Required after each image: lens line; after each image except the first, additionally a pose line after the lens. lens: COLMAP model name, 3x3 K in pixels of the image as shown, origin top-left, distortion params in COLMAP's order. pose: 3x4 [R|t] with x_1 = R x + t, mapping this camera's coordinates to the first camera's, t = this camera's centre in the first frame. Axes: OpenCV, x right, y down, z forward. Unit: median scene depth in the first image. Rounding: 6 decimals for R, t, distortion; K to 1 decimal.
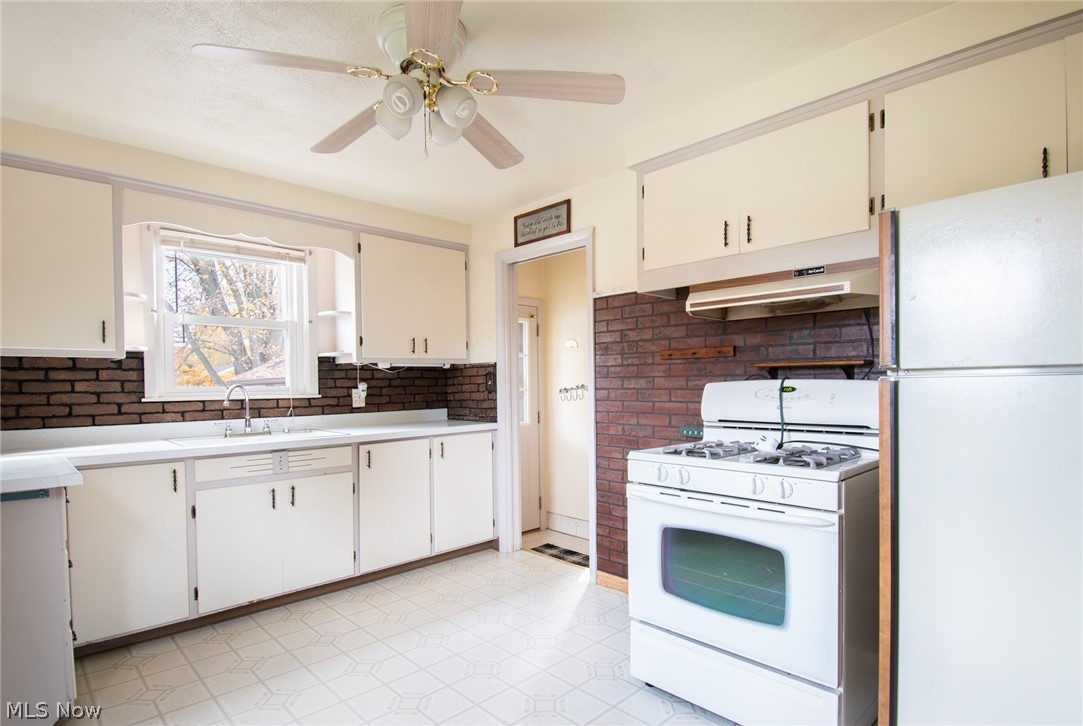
lens RADIAL K [[555.4, 0, 541.4], [0, 555.4, 393.0], [0, 0, 1]] dist [0.000119, -0.000608]
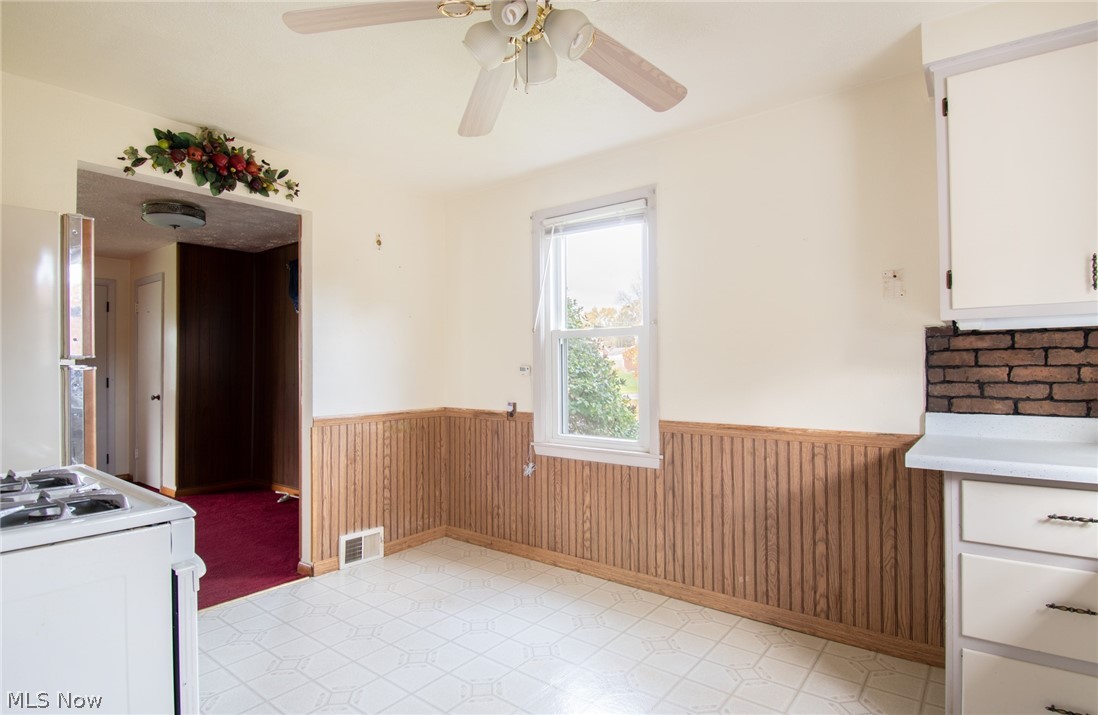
lens RADIAL K [[567.6, 0, 549.0], [0, 567.6, 357.5], [0, 0, 1]] dist [-0.001665, -0.000568]
pose [[-0.992087, 0.016243, -0.124500, -0.073952], [0.015873, 0.999866, 0.003968, -0.017112], [0.124548, 0.001961, -0.992212, 1.091144]]
